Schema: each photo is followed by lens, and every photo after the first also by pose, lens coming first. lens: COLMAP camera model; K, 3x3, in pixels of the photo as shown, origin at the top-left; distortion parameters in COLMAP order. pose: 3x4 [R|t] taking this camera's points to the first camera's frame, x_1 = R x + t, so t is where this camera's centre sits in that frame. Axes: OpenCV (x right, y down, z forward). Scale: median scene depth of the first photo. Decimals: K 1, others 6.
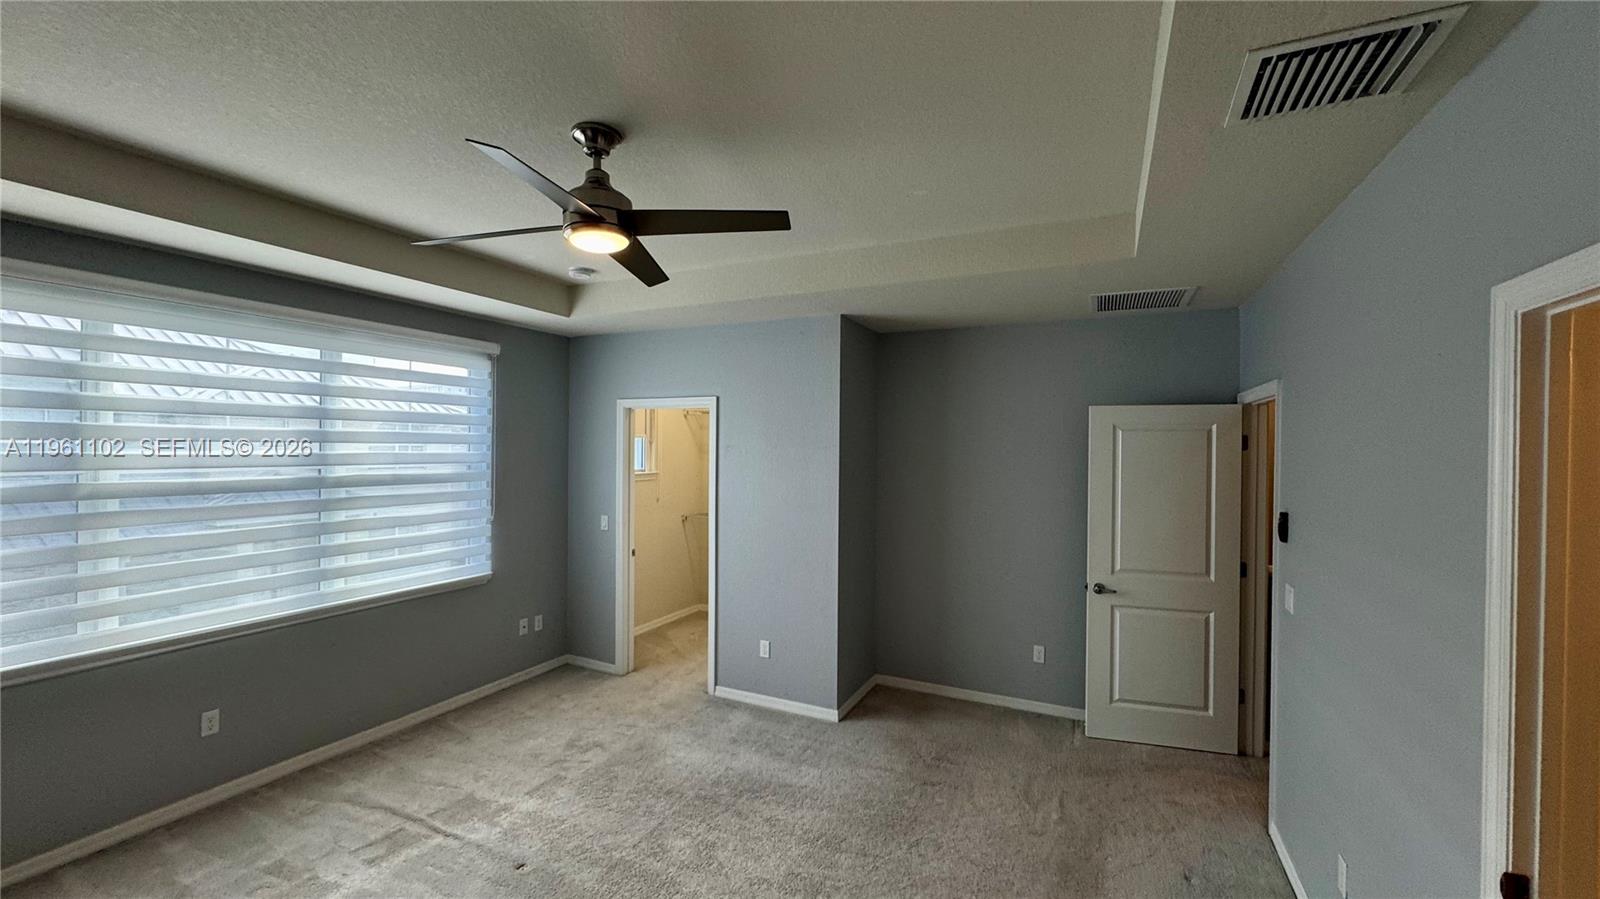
lens RADIAL K [[638.2, 0, 797.1], [0, 638.2, 447.8], [0, 0, 1]] dist [0.002157, 0.000039]
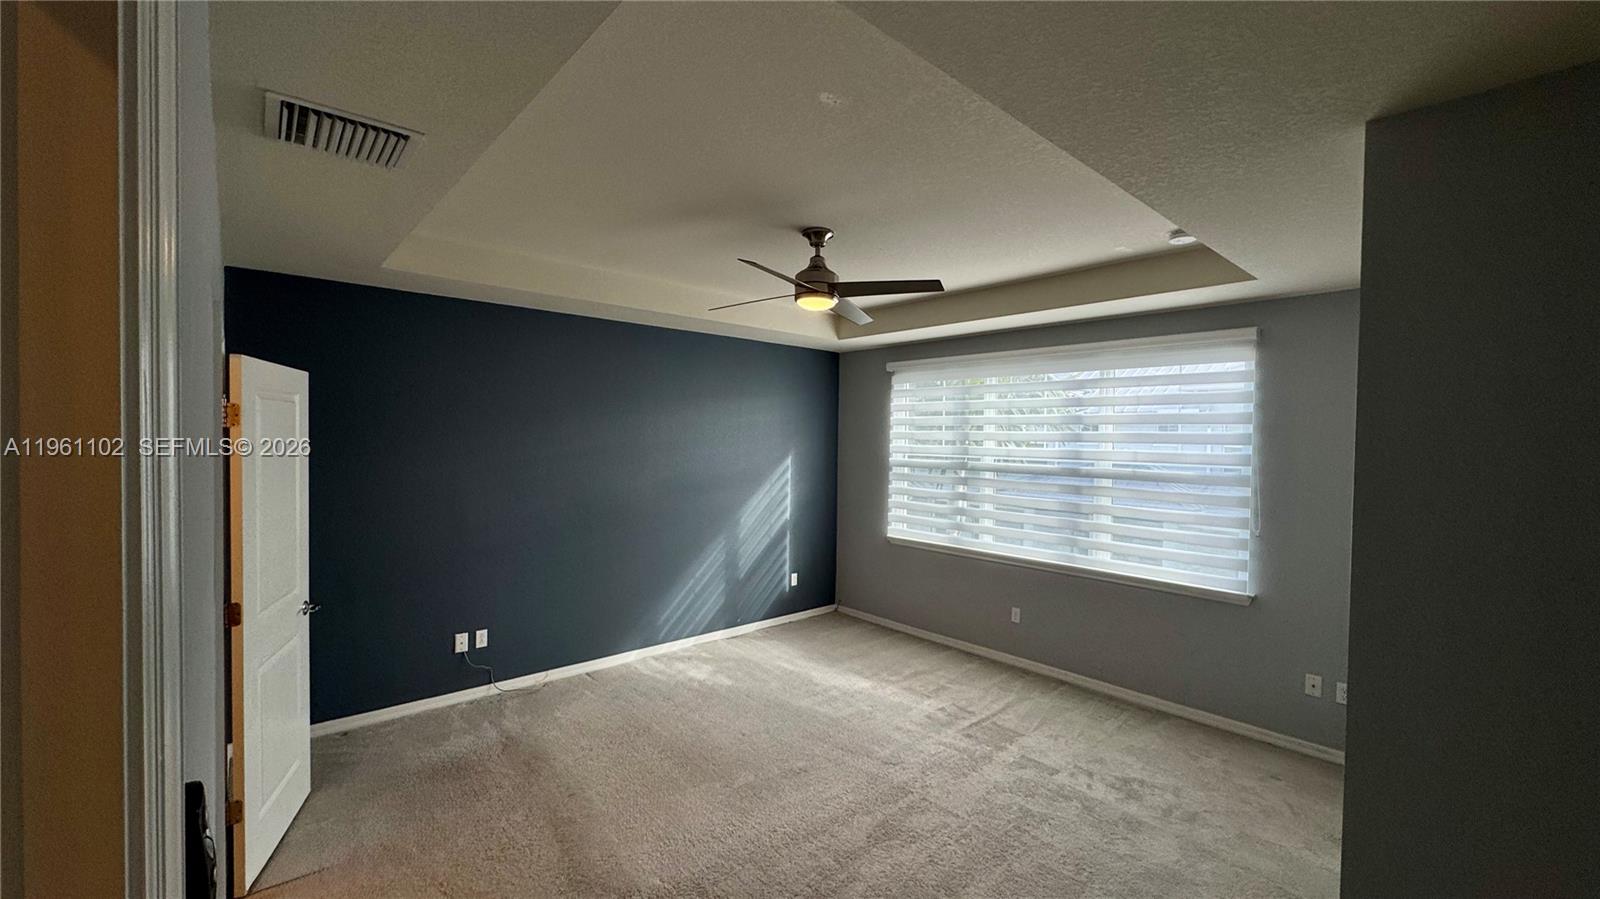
lens RADIAL K [[638.2, 0, 796.5], [0, 638.2, 447.3], [0, 0, 1]] dist [0.002157, 0.000039]
pose [[-0.384510, 0.008087, -0.923085, 0.658381], [-0.015597, 0.999762, 0.015256, -0.008665], [0.922989, 0.020263, -0.384293, 0.917923]]
